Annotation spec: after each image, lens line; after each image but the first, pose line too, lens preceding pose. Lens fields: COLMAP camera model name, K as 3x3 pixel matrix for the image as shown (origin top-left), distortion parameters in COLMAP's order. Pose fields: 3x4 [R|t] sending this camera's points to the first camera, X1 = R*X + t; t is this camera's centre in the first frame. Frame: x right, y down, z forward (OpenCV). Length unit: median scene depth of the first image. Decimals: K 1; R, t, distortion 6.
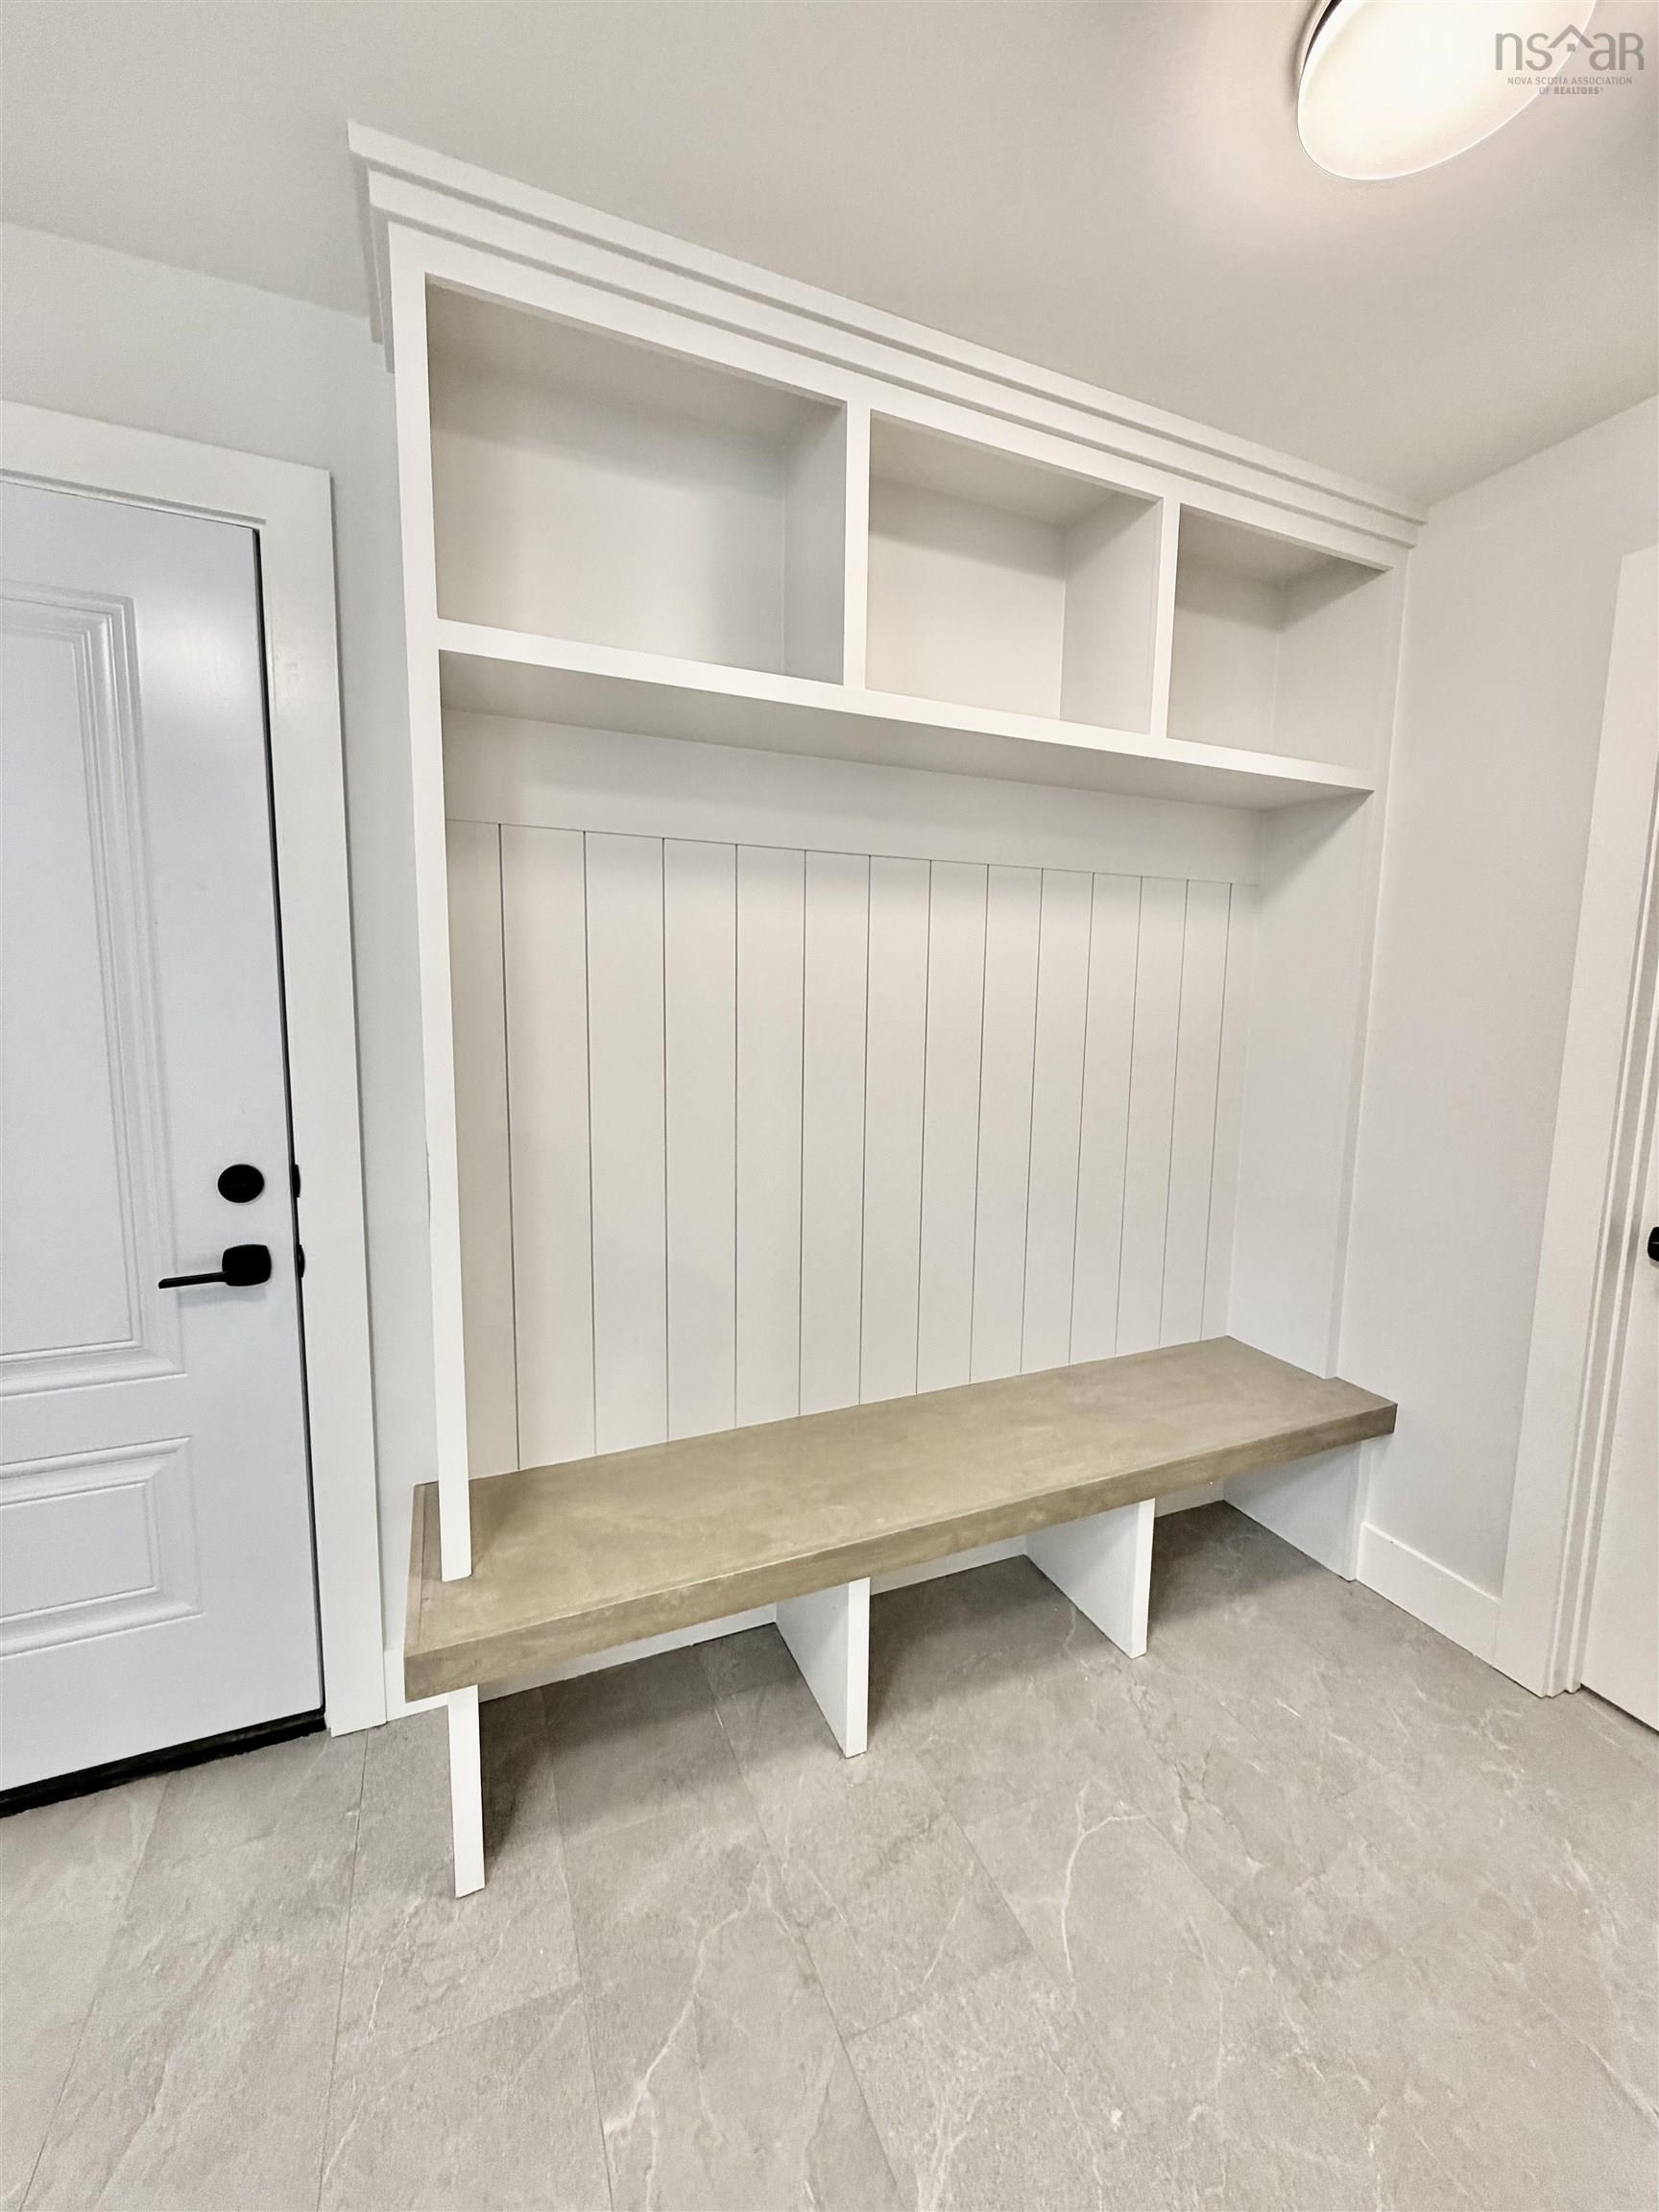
lens RADIAL K [[881.7, 0, 829.5], [0, 881.7, 1090.9], [0, 0, 1]] dist [-0.000908, 0.000108]
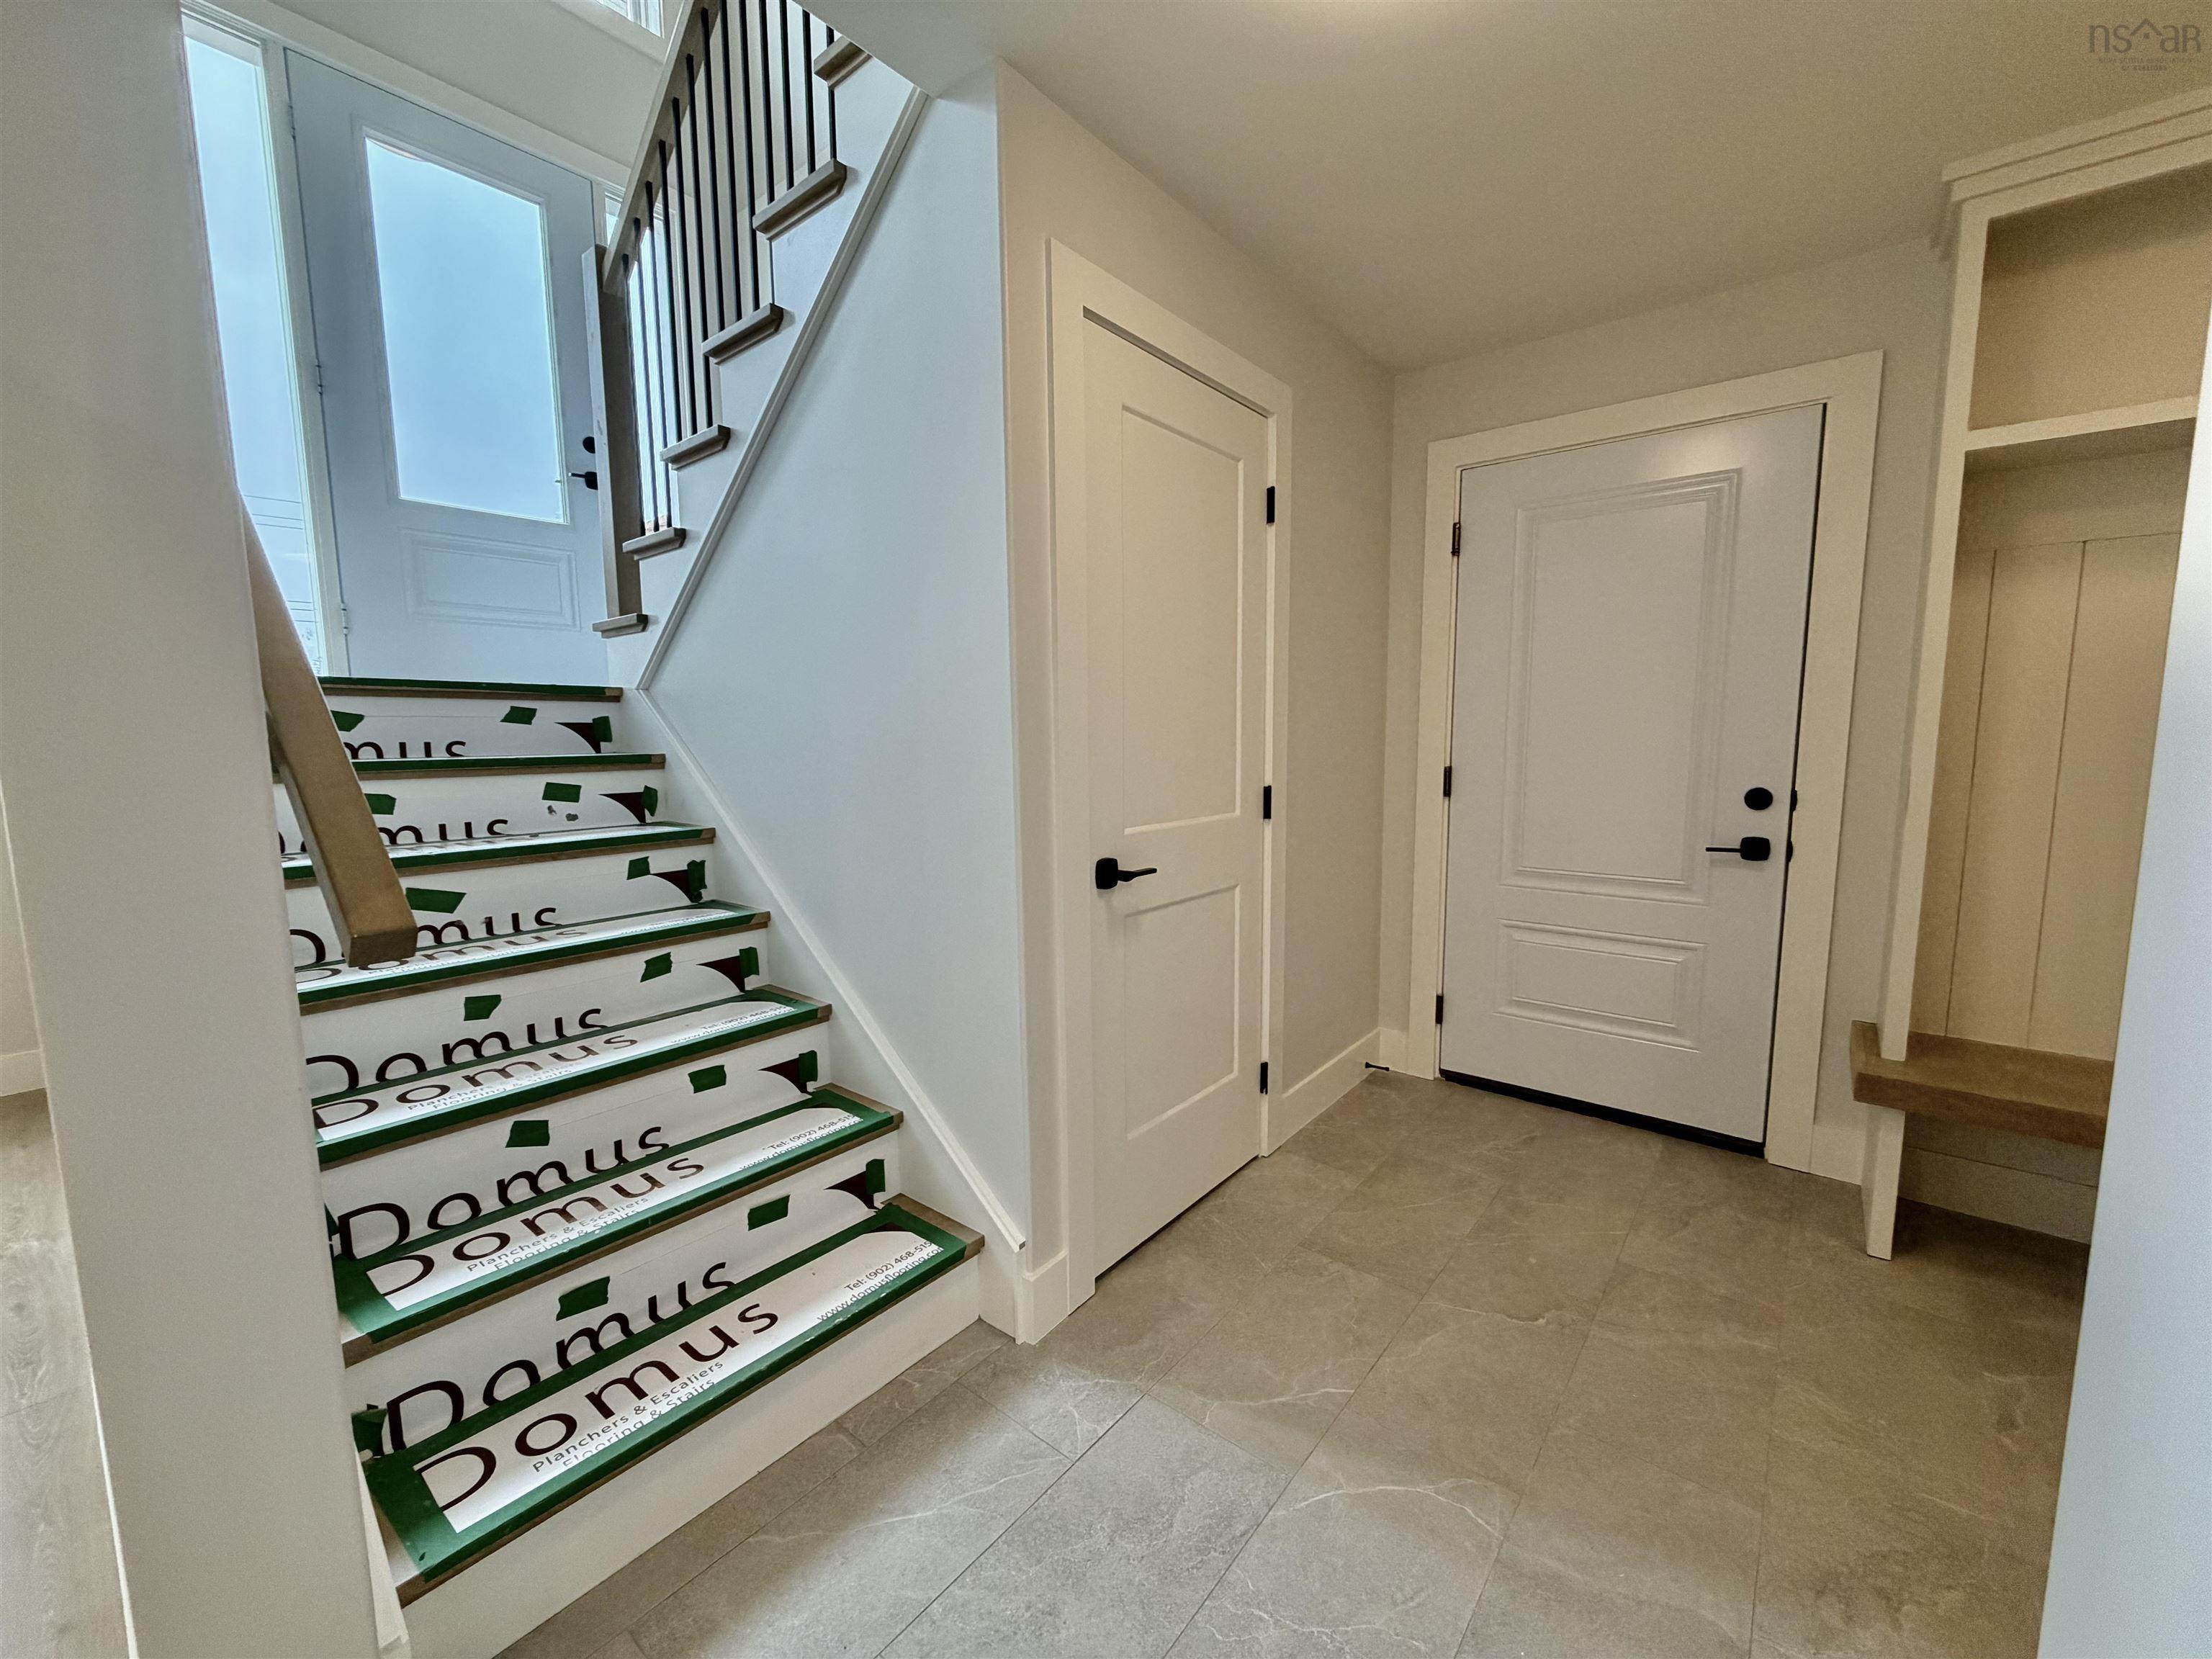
lens RADIAL K [[881.7, 0, 1102.0], [0, 881.7, 833.6], [0, 0, 1]] dist [-0.000908, 0.000108]
pose [[0.457355, 0.083133, -0.885390, 0.253964], [-0.087924, 0.994970, 0.048004, 0.203017], [0.884927, 0.055892, 0.462364, -0.888682]]
